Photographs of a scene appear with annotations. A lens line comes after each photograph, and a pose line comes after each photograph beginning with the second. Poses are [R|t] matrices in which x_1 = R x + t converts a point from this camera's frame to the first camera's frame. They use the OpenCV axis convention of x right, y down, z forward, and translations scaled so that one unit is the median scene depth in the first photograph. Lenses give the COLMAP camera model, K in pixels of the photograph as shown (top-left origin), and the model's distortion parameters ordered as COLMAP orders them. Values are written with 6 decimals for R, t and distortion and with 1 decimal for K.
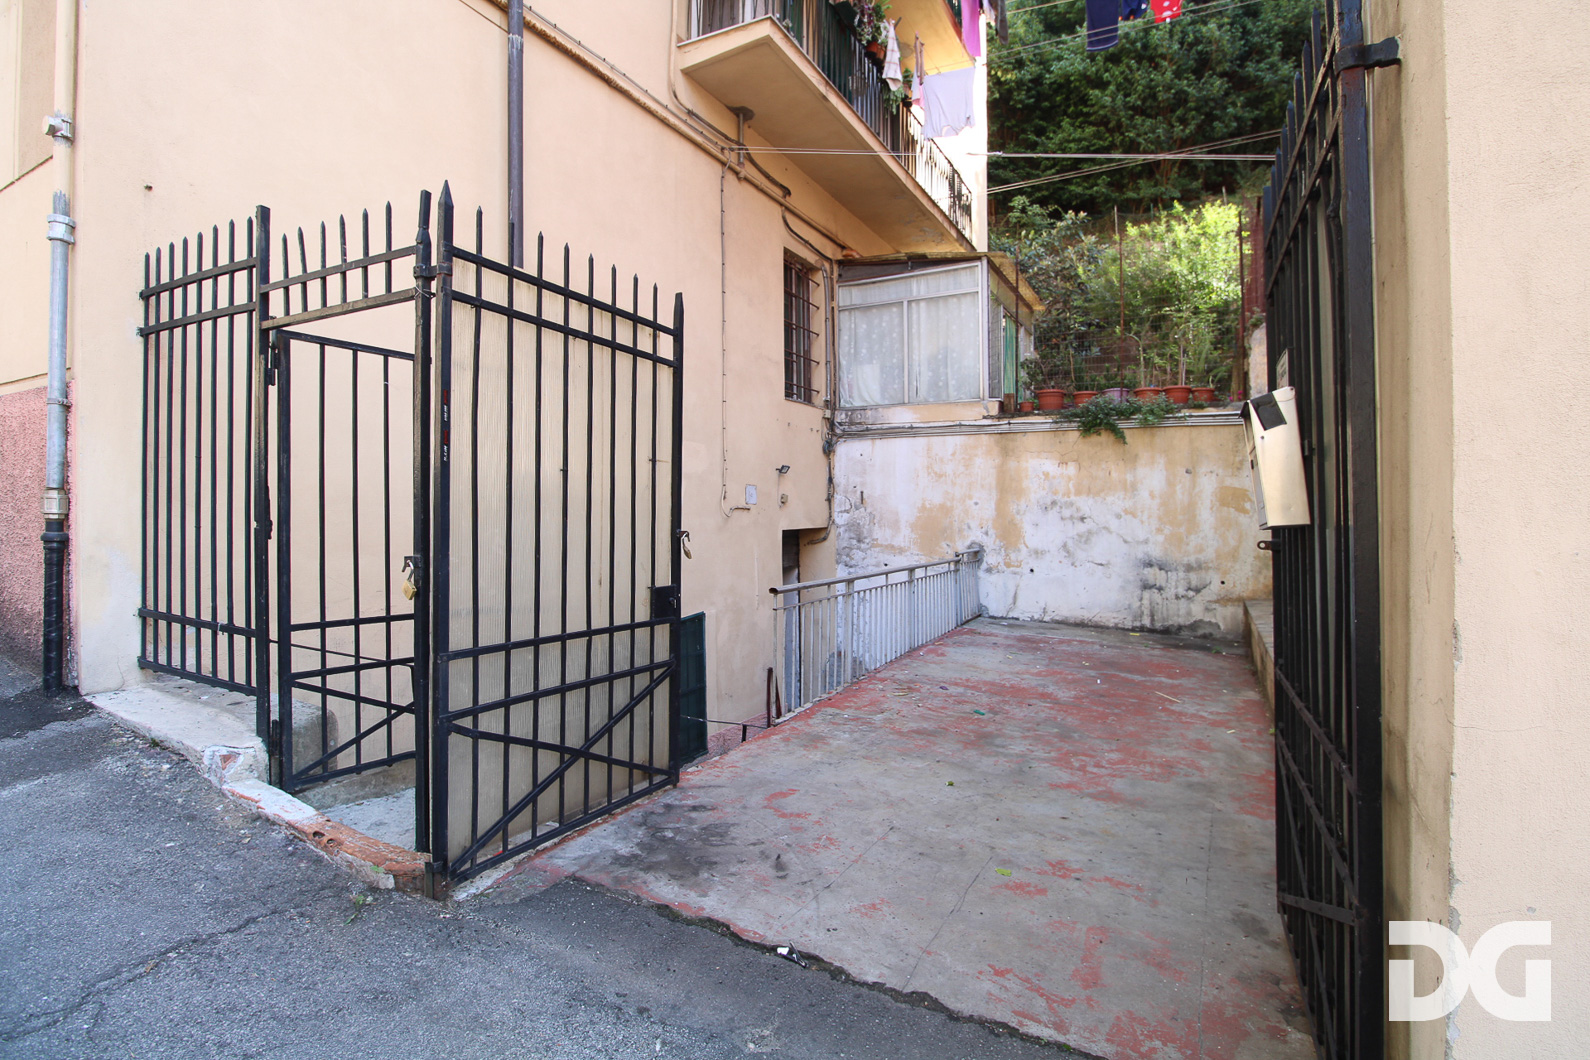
lens RADIAL K [[725.0, 0, 827.3], [0, 725.0, 511.5], [0, 0, 1]] dist [-0.002655, -0.000244]
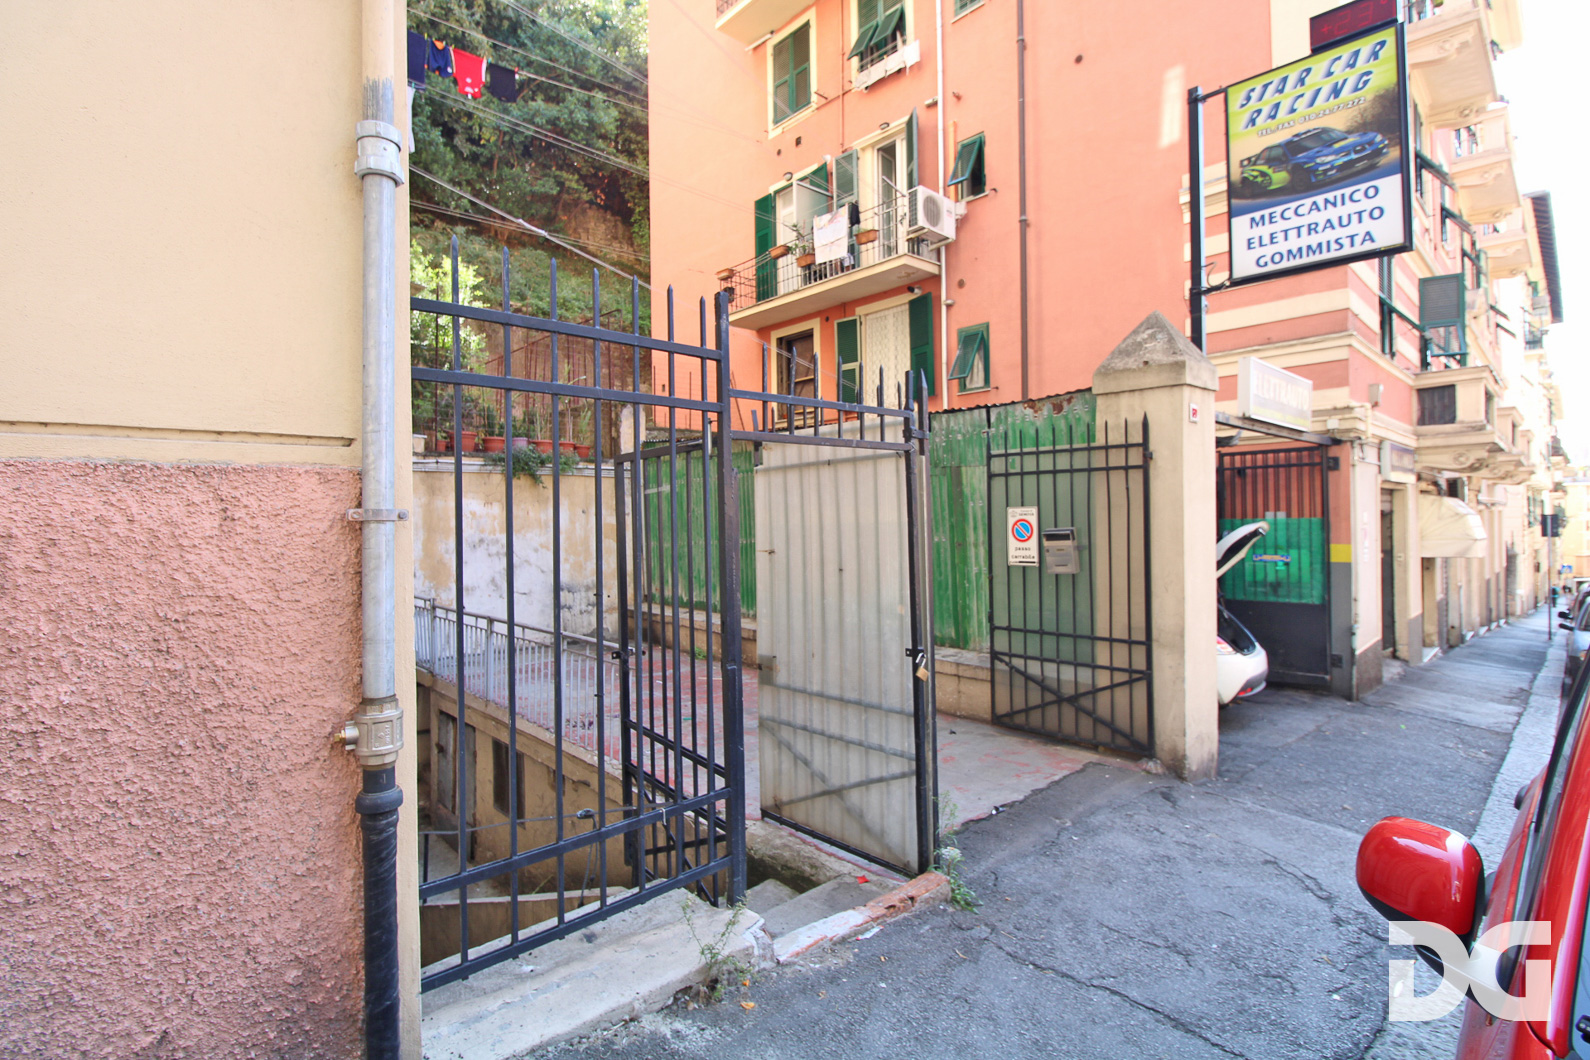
lens RADIAL K [[725.0, 0, 796.8], [0, 725.0, 515.6], [0, 0, 1]] dist [-0.002655, -0.000244]
pose [[0.345678, -0.019010, 0.938161, -0.625588], [0.015109, 0.999778, 0.014691, -0.068935], [-0.938232, 0.009096, 0.345888, 0.248846]]
